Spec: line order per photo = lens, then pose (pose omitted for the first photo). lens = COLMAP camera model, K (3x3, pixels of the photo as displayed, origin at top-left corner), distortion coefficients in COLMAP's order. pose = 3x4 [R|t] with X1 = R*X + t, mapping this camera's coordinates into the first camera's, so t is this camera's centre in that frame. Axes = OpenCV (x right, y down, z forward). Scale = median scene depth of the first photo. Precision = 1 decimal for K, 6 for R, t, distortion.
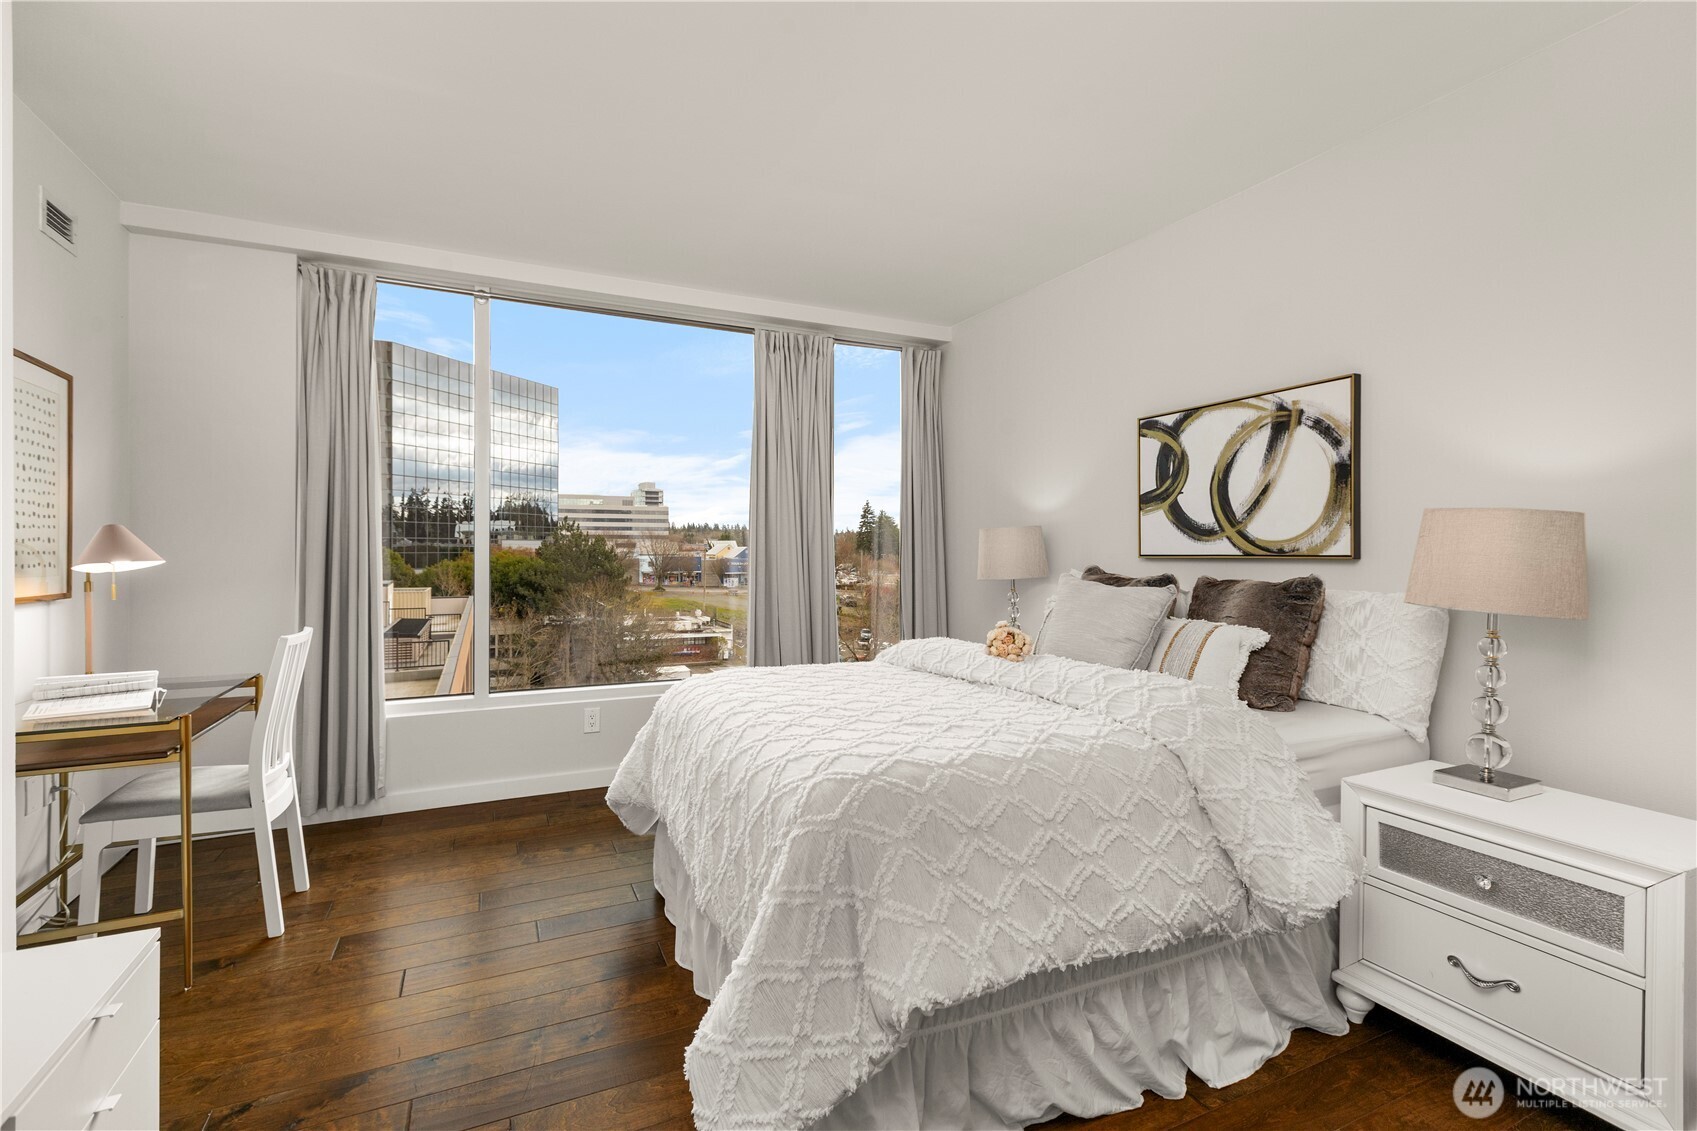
lens RADIAL K [[763.4, 0, 843.7], [0, 763.4, 547.6], [0, 0, 1]] dist [0.001771, 0.000700]
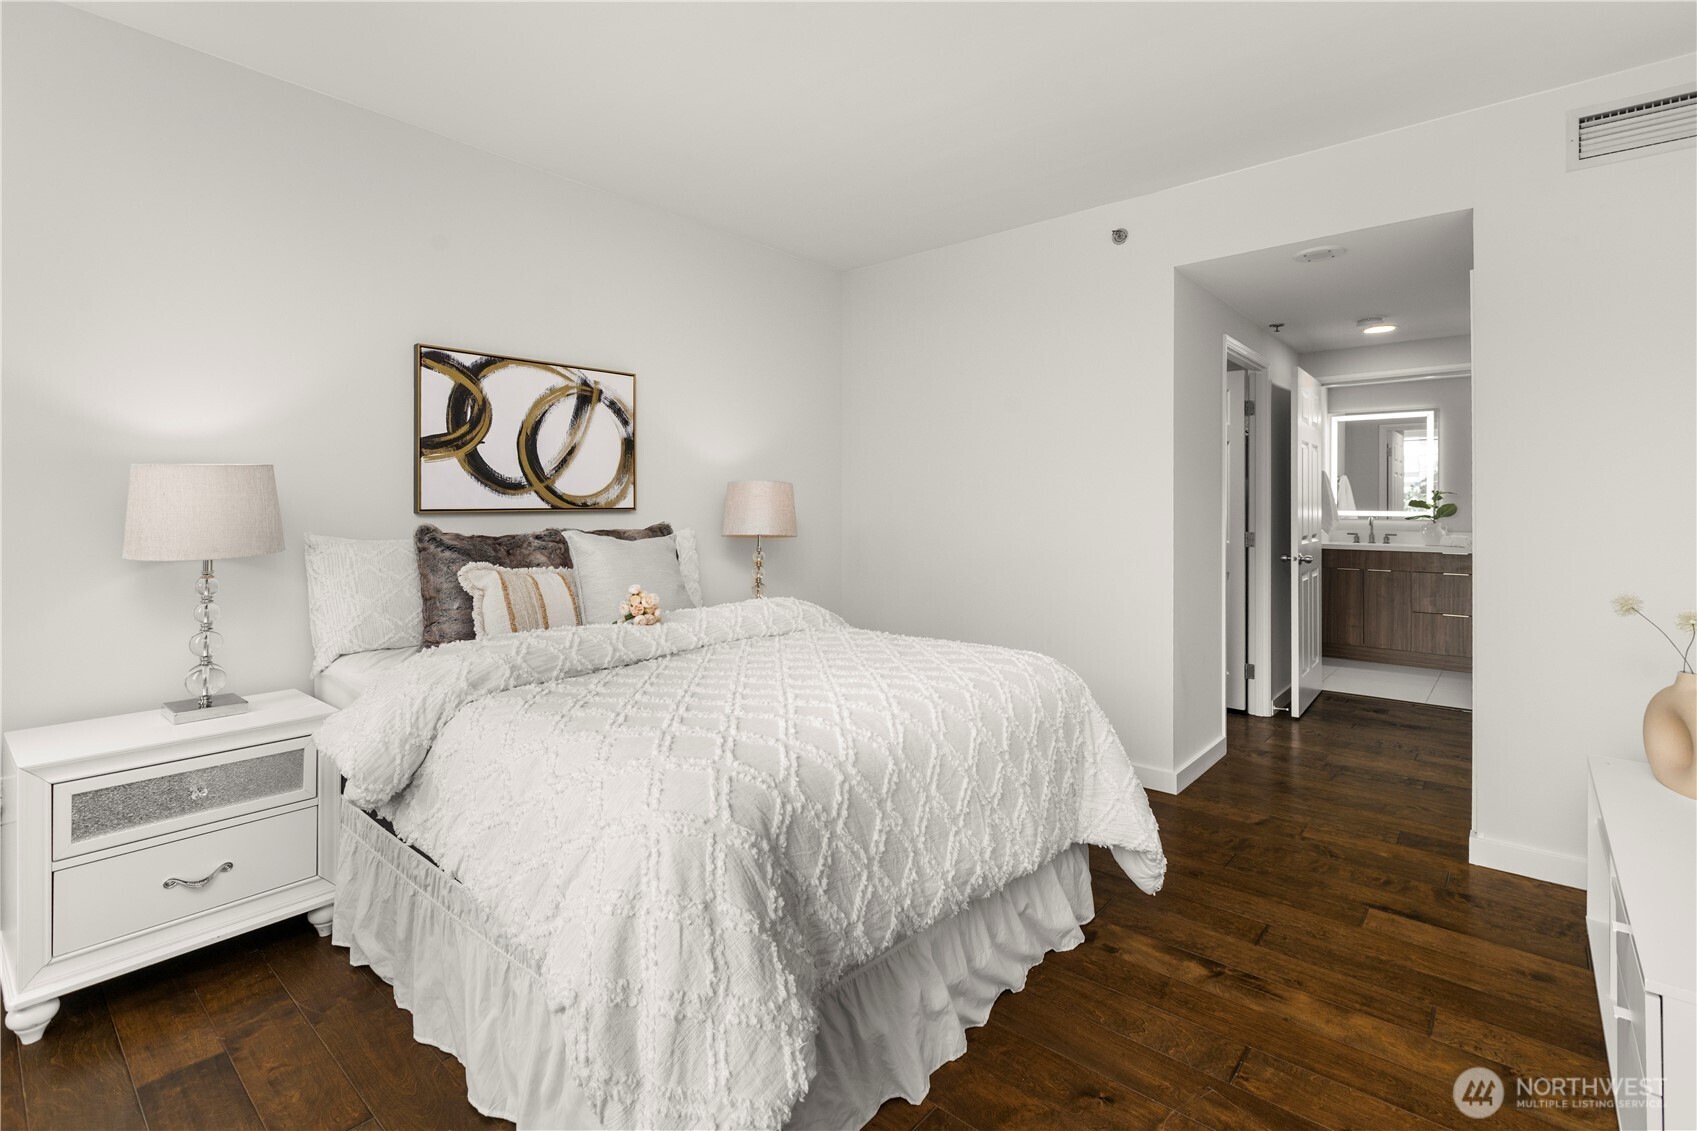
lens RADIAL K [[783.7, 0, 837.2], [0, 783.7, 503.4], [0, 0, 1]] dist [0.001289, 0.000271]
pose [[-0.404271, -0.001712, 0.914637, -0.667156], [-0.003576, 0.999994, 0.000291, 0.000802], [-0.914632, -0.003153, -0.404275, 1.088070]]
